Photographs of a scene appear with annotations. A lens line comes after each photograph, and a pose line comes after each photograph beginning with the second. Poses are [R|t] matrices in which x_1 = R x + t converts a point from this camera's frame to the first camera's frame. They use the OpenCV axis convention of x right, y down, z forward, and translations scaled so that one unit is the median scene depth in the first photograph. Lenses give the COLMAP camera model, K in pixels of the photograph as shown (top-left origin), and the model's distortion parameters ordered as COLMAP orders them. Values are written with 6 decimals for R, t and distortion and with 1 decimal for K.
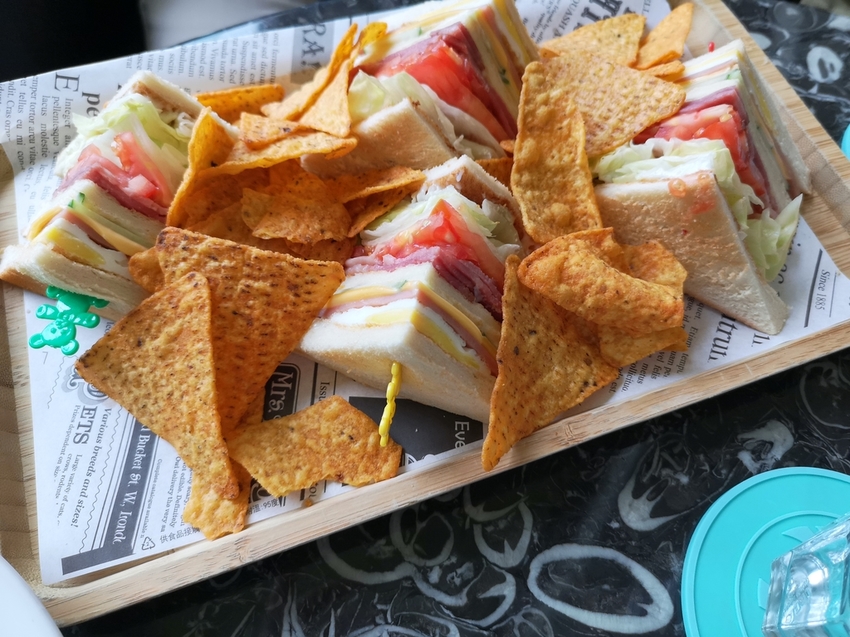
lens RADIAL K [[673.4, 0, 426.5], [0, 673.4, 325.0], [0, 0, 1]] dist [0.009084, -0.035111]
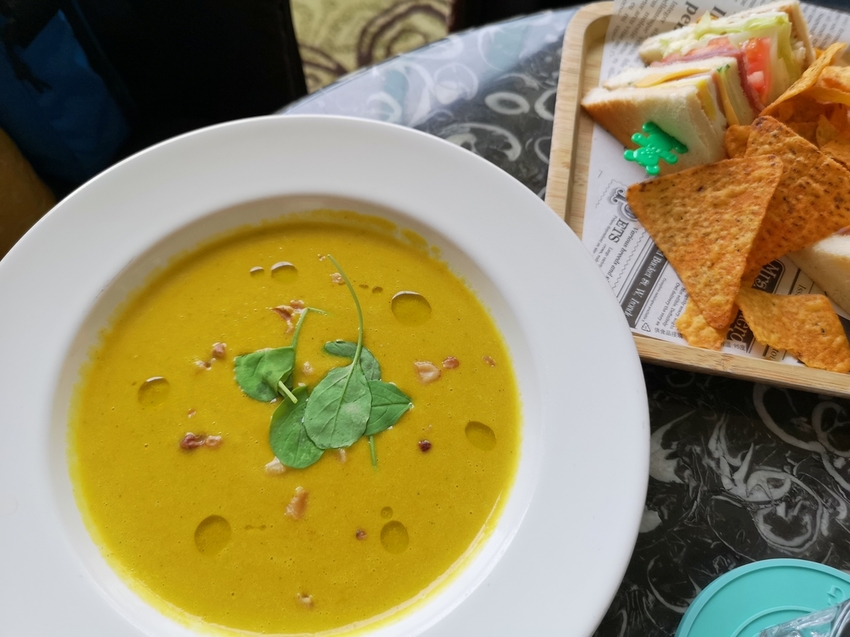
lens RADIAL K [[673.4, 0, 426.5], [0, 673.4, 325.0], [0, 0, 1]] dist [0.009084, -0.035111]
pose [[0.862477, 0.453047, -0.225569, -0.473138], [-0.454762, 0.889350, 0.047415, 0.438108], [0.222091, 0.061686, 0.973073, -0.355554]]
